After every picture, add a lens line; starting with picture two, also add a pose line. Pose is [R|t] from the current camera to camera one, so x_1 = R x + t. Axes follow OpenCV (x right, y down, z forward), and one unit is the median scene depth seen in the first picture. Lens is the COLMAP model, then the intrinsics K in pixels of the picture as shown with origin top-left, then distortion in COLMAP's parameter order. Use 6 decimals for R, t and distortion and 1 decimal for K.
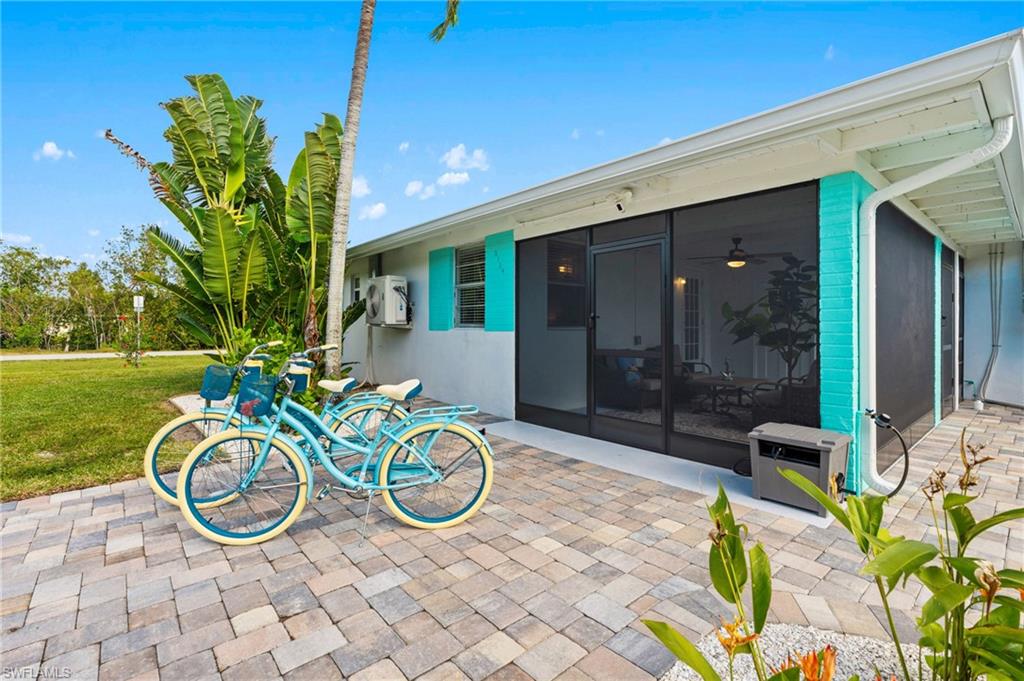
lens RADIAL K [[466.1, 0, 510.5], [0, 466.1, 334.1], [0, 0, 1]] dist [-0.001007, -0.000385]
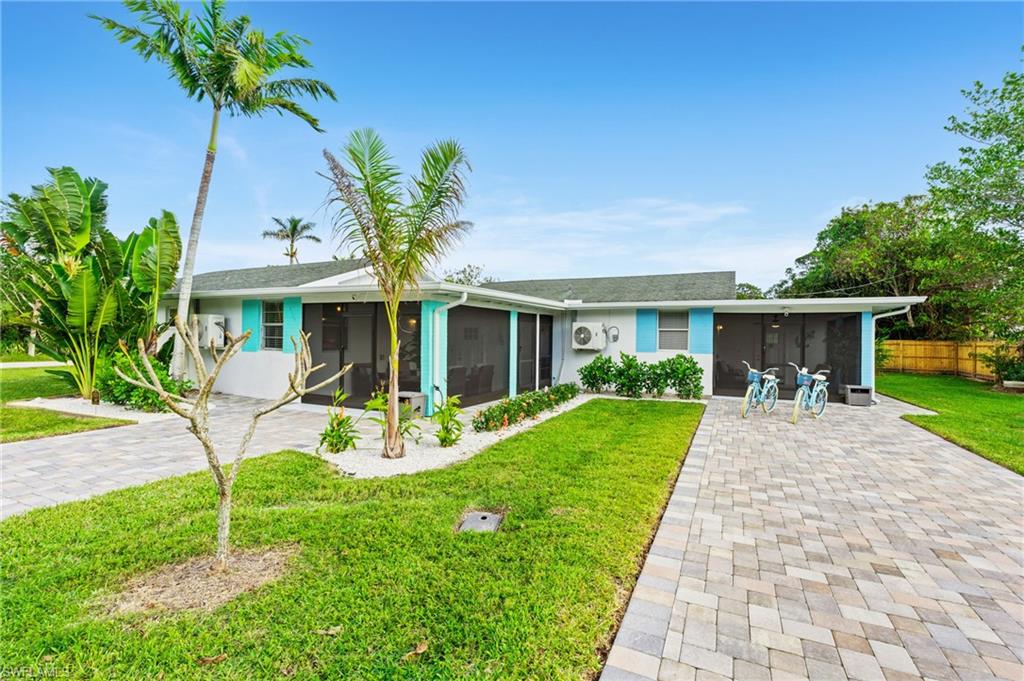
lens RADIAL K [[466.1, 0, 515.7], [0, 466.1, 338.6], [0, 0, 1]] dist [-0.001007, -0.000385]
pose [[0.914104, 0.012931, 0.405273, 0.028952], [-0.007398, 0.999857, -0.015216, -0.035480], [-0.405412, 0.010910, 0.914069, -0.811959]]
